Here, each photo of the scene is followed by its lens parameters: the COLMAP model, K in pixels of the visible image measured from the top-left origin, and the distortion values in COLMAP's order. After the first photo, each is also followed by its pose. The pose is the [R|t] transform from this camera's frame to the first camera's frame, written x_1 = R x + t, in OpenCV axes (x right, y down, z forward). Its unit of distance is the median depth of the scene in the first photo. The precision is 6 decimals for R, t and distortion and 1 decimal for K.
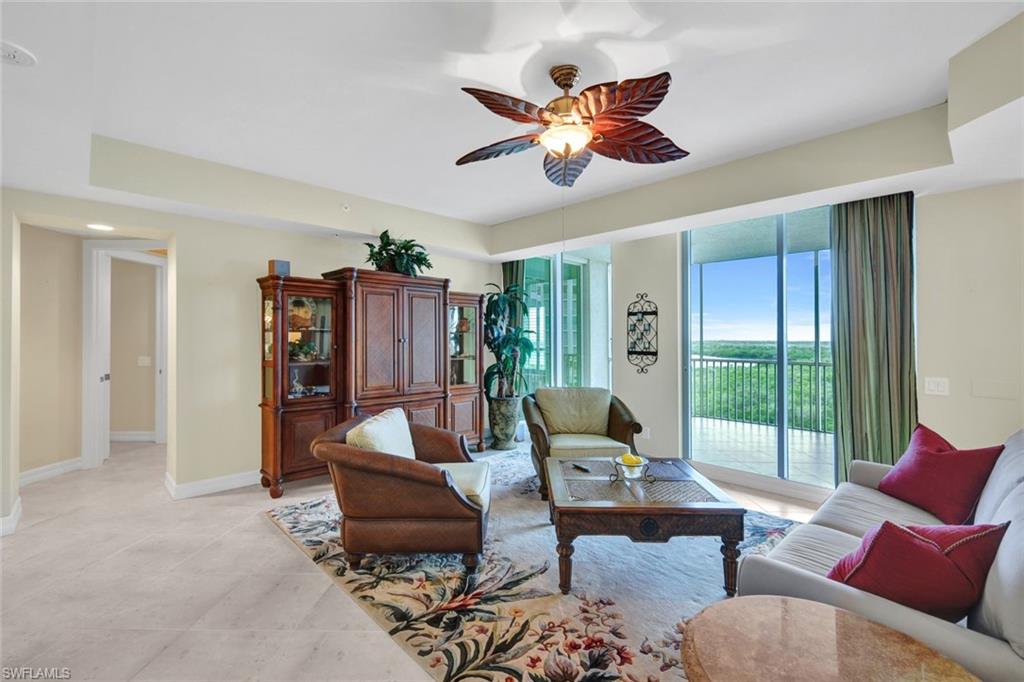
lens RADIAL K [[446.5, 0, 515.4], [0, 446.5, 338.1], [0, 0, 1]] dist [0.001920, -0.000068]
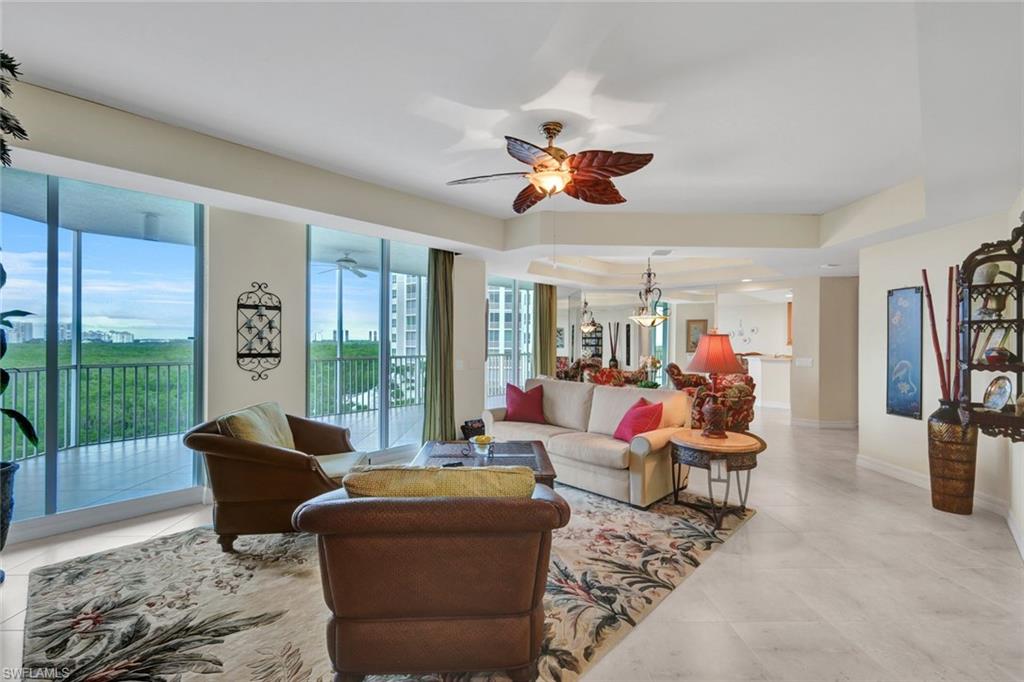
lens RADIAL K [[446.5, 0, 515.4], [0, 446.5, 338.1], [0, 0, 1]] dist [0.001920, -0.000068]
pose [[-0.051509, 0.001858, 0.998671, -0.638346], [-0.006985, 0.999973, -0.002221, 0.000434], [-0.998648, -0.007090, -0.051495, 0.654036]]
